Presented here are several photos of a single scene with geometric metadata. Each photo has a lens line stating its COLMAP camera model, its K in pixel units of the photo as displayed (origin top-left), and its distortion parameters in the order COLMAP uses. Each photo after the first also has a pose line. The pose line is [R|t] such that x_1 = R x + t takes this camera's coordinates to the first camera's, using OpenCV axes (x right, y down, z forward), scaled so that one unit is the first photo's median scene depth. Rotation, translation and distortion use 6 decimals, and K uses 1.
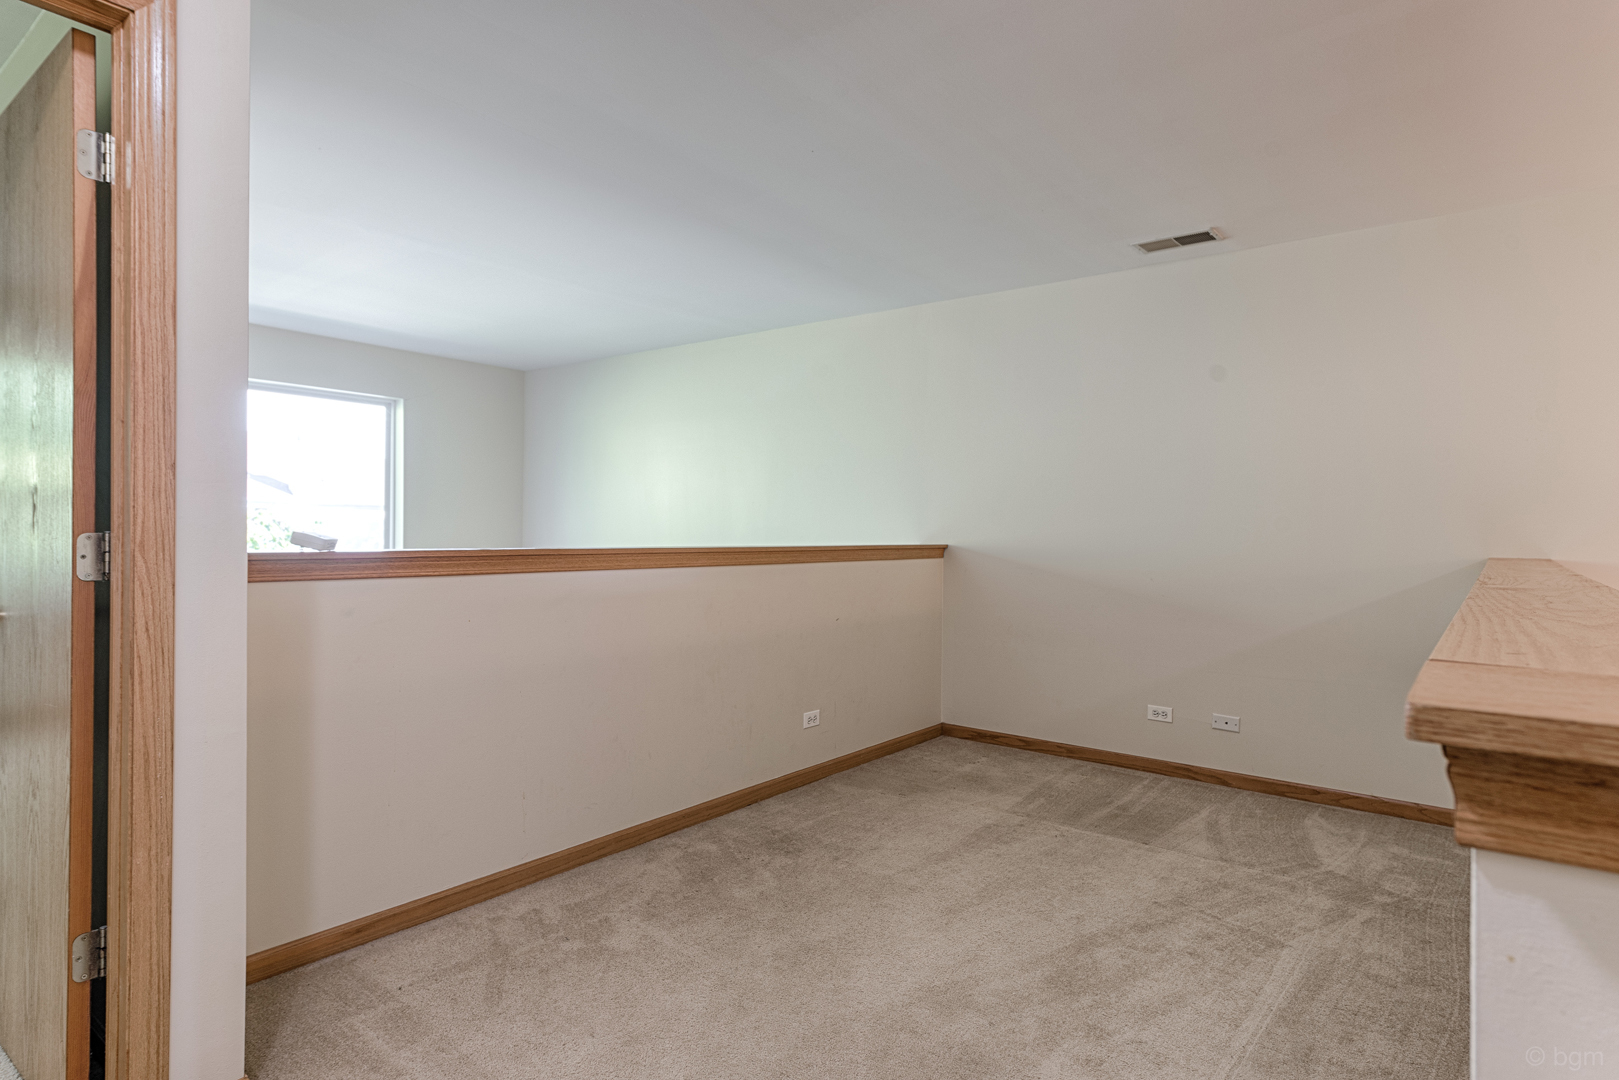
lens RADIAL K [[891.0, 0, 810.1], [0, 891.0, 541.1], [0, 0, 1]] dist [0.028207, -0.008083]
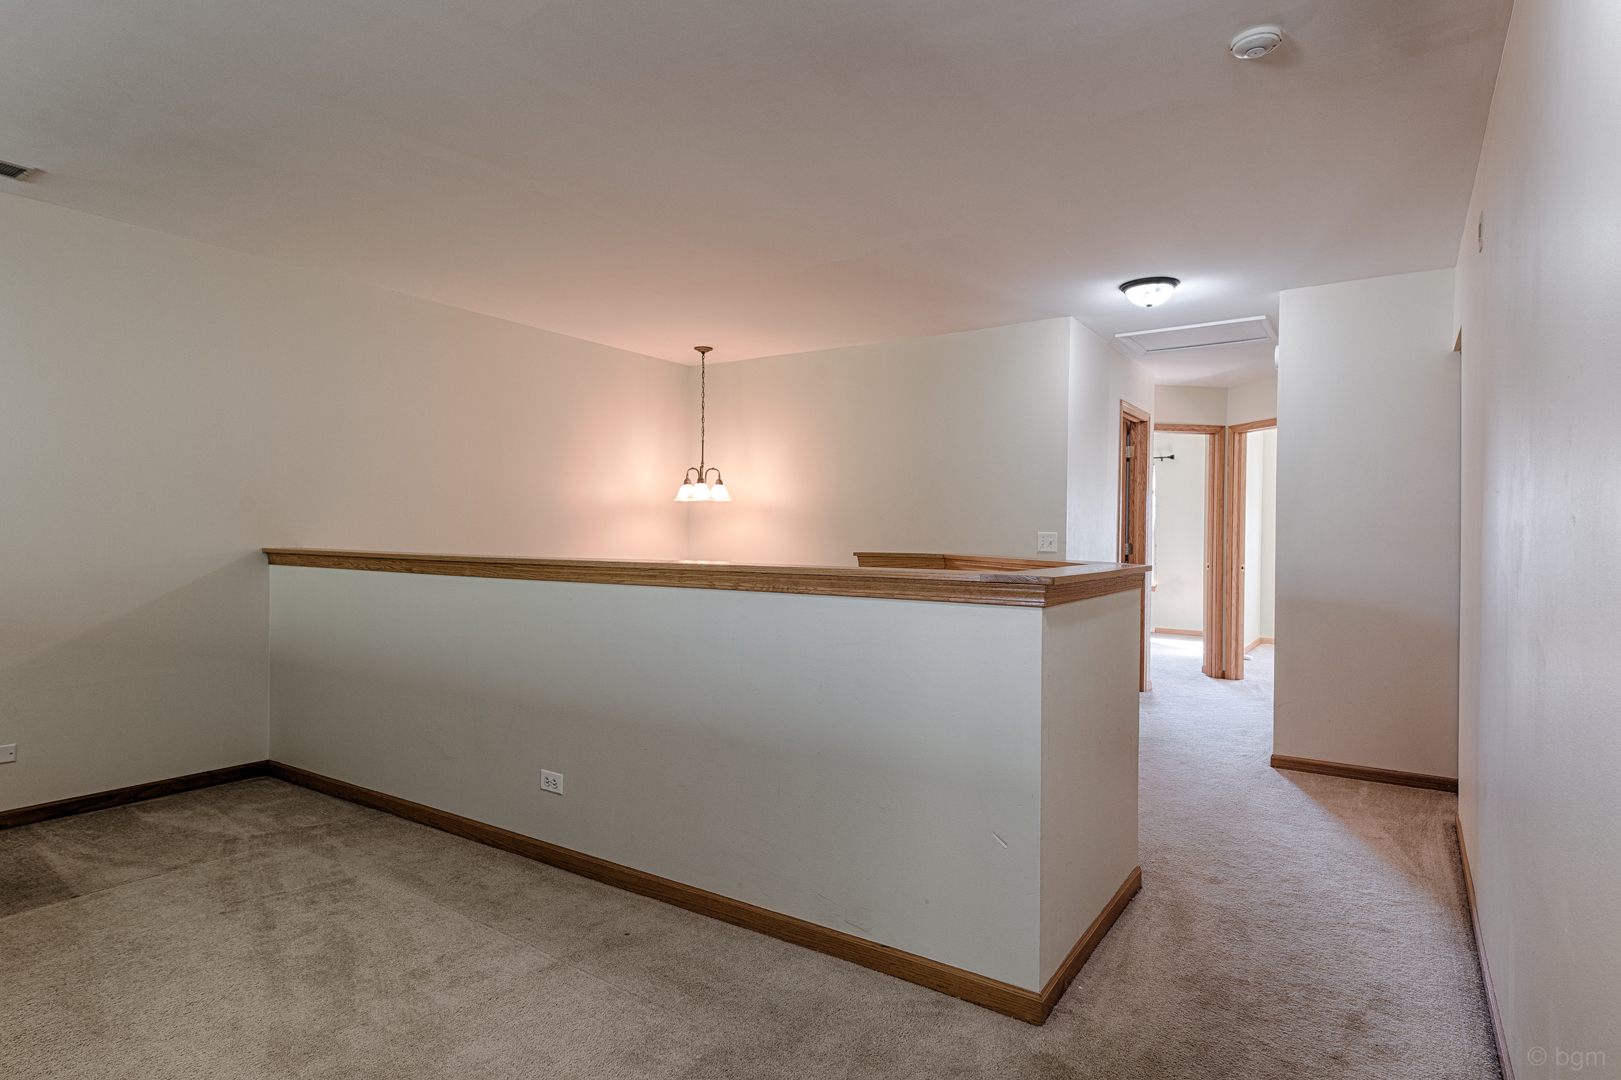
lens RADIAL K [[892.1, 0, 812.4], [0, 892.1, 538.9], [0, 0, 1]] dist [0.028207, -0.008083]
pose [[-0.106761, -0.011739, 0.994215, -0.599797], [-0.002385, 0.999930, 0.011550, -0.016051], [-0.994282, -0.001138, -0.106782, 0.426602]]
